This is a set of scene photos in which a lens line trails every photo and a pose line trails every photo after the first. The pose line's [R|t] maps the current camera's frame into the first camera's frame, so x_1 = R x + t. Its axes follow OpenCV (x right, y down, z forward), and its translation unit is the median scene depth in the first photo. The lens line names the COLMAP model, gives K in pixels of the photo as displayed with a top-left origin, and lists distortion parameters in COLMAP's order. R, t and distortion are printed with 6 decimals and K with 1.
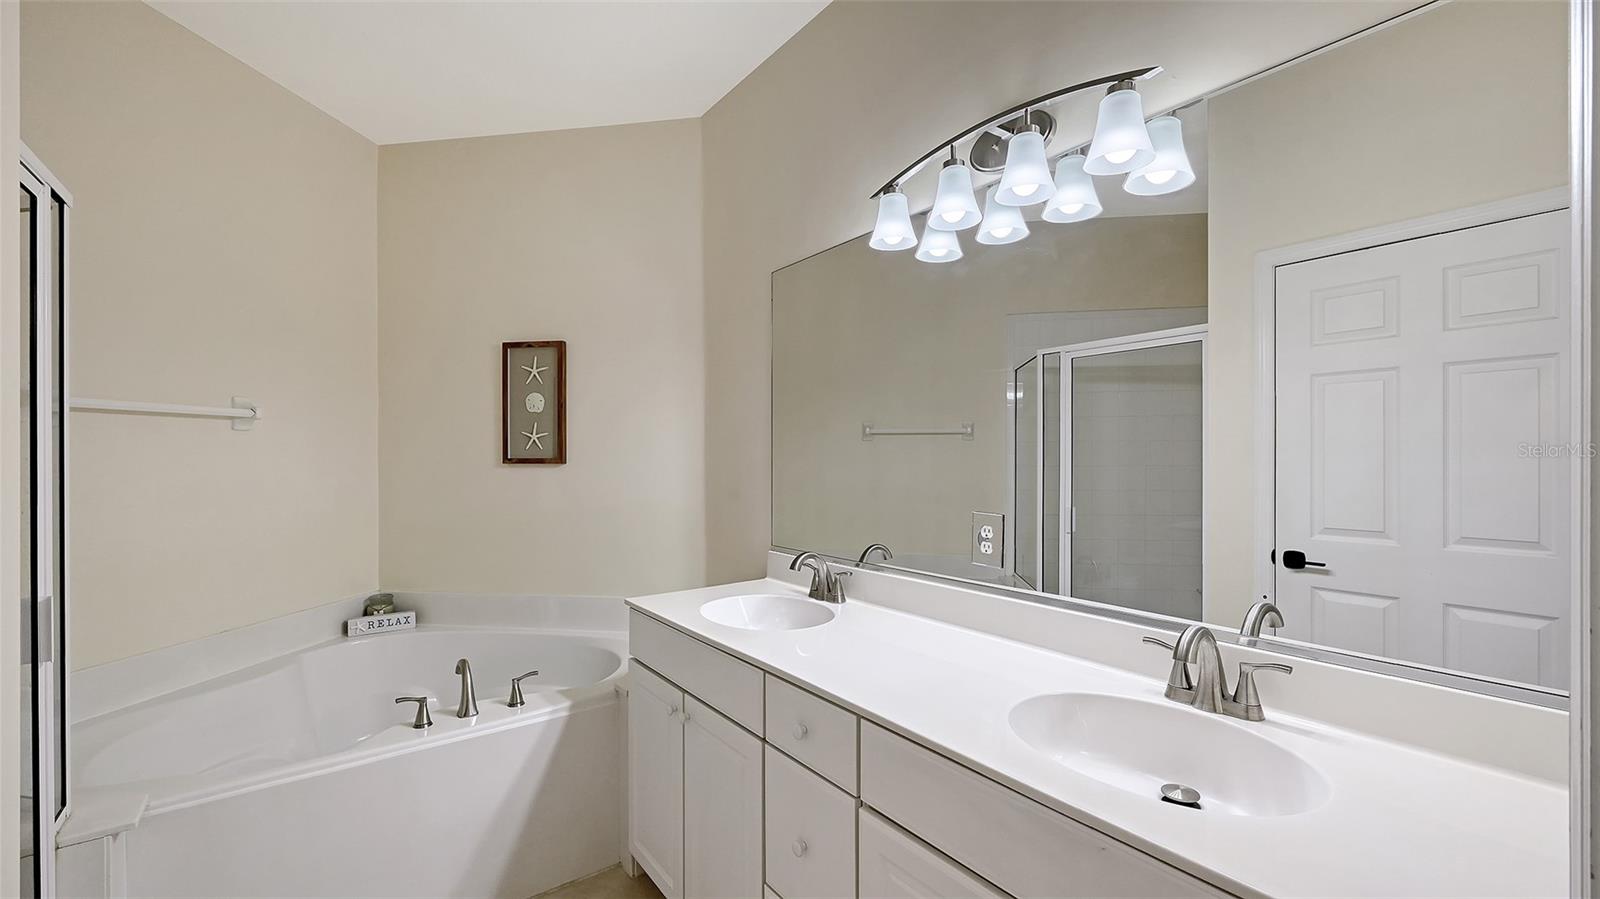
lens RADIAL K [[636.9, 0, 796.3], [0, 636.9, 452.9], [0, 0, 1]] dist [-0.000483, -0.000393]
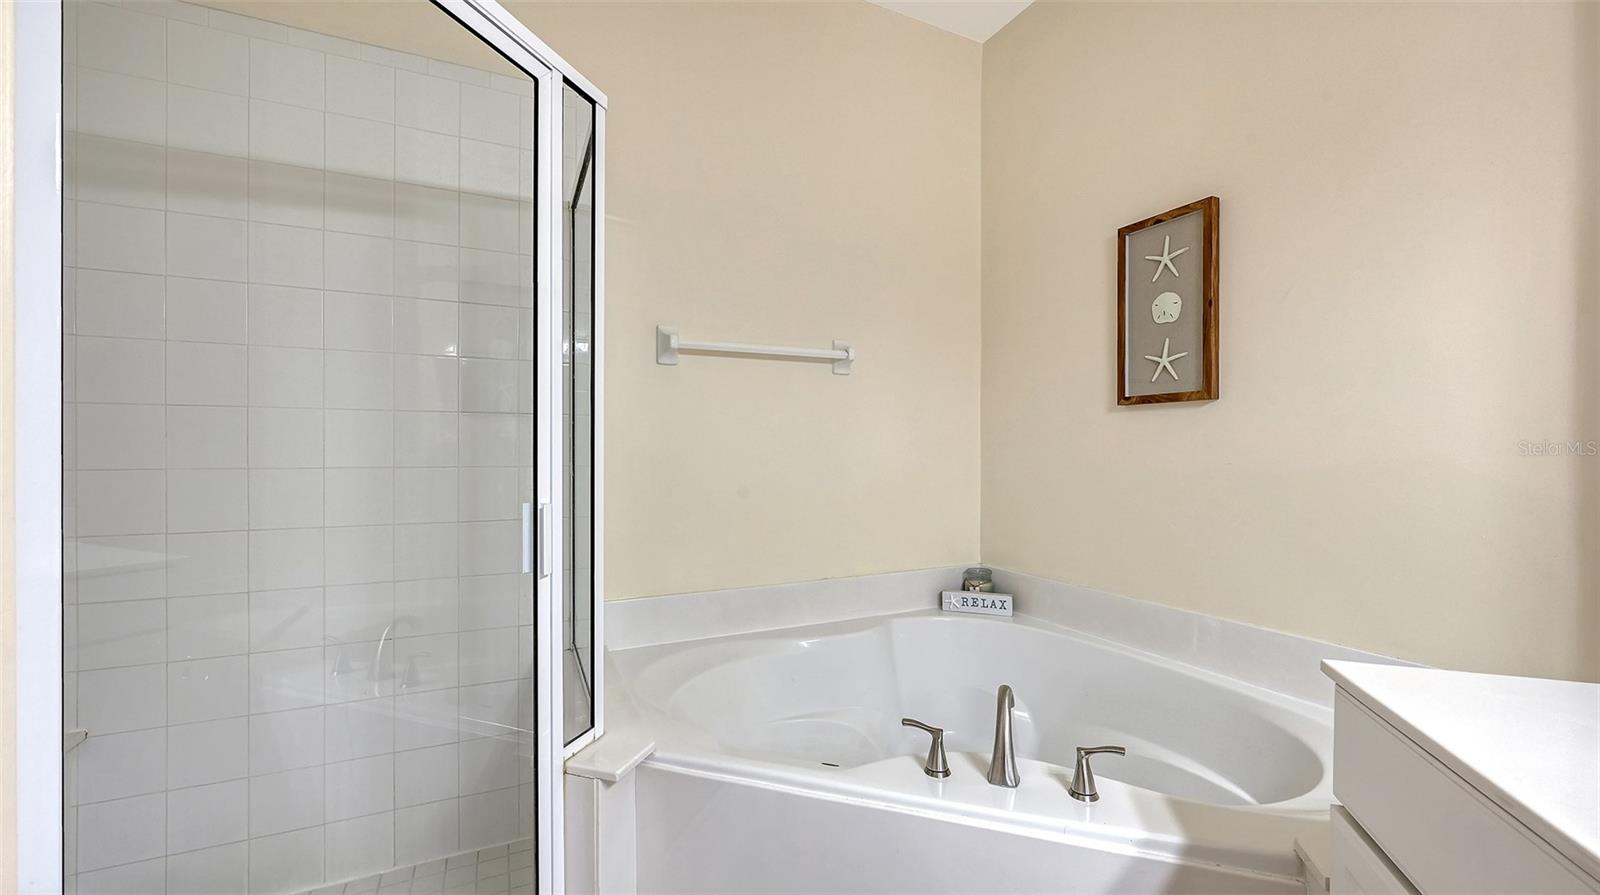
lens RADIAL K [[636.9, 0, 813.7], [0, 636.9, 452.6], [0, 0, 1]] dist [-0.000483, -0.000393]
pose [[0.560996, 0.007051, -0.827789, -0.080002], [0.000527, 0.999960, 0.008875, 0.063437], [0.827818, -0.005415, 0.560970, 0.357049]]
